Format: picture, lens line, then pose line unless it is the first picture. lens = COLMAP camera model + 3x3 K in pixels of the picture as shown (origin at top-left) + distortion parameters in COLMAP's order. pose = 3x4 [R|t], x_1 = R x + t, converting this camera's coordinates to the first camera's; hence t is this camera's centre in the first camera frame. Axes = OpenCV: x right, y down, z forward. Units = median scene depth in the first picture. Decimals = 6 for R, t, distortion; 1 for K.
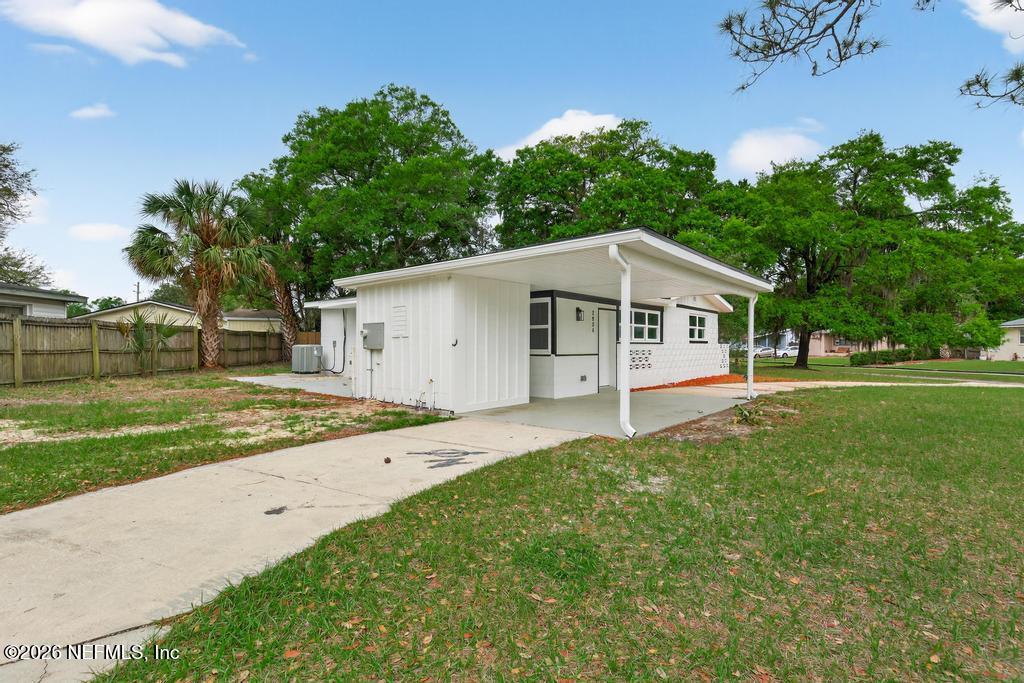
lens RADIAL K [[490.2, 0, 512.0], [0, 490.2, 342.5], [0, 0, 1]] dist [0.005604, 0.001047]
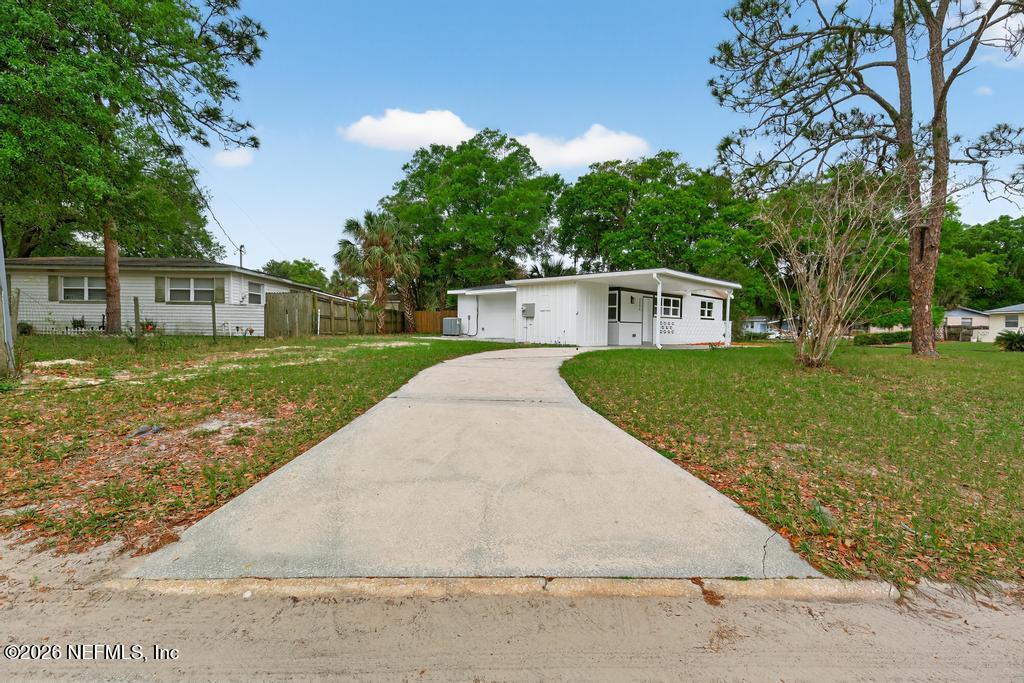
lens RADIAL K [[490.2, 0, 512.3], [0, 490.2, 344.1], [0, 0, 1]] dist [0.005604, 0.001047]
pose [[0.998228, 0.013426, -0.057964, -0.128820], [-0.011332, 0.999276, 0.036306, 0.028708], [0.058409, -0.035585, 0.997658, -0.539539]]
